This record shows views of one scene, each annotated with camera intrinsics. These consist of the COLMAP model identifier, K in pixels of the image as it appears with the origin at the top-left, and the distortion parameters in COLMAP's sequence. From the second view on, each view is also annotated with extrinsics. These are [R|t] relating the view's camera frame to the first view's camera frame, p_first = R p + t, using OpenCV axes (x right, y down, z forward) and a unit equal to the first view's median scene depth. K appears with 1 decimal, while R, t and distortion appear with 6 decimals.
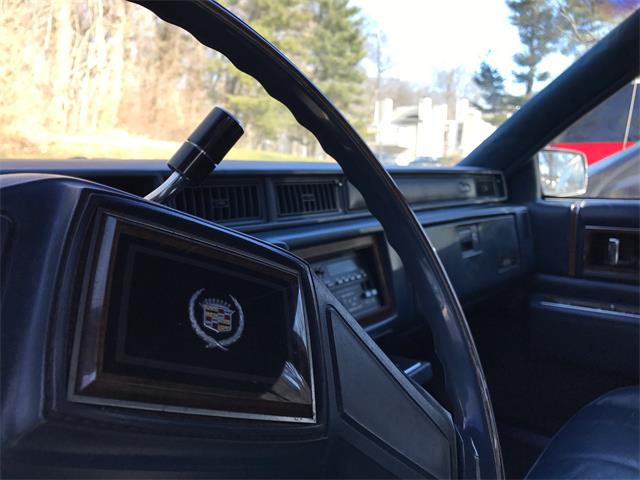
lens RADIAL K [[531.9, 0, 320.0], [0, 531.9, 240.0], [0, 0, 1]] dist [0.021573, -0.010754]
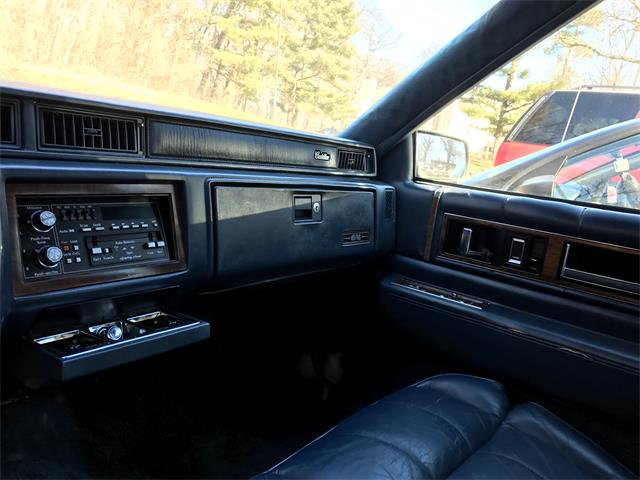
lens RADIAL K [[522.3, 0, 320.0], [0, 522.3, 240.0], [0, 0, 1]] dist [0.021973, -0.005939]
pose [[0.989727, 0.127353, 0.064977, 0.202368], [-0.130865, 0.989983, 0.052988, 0.003262], [-0.057578, -0.060947, 0.996479, 0.035461]]
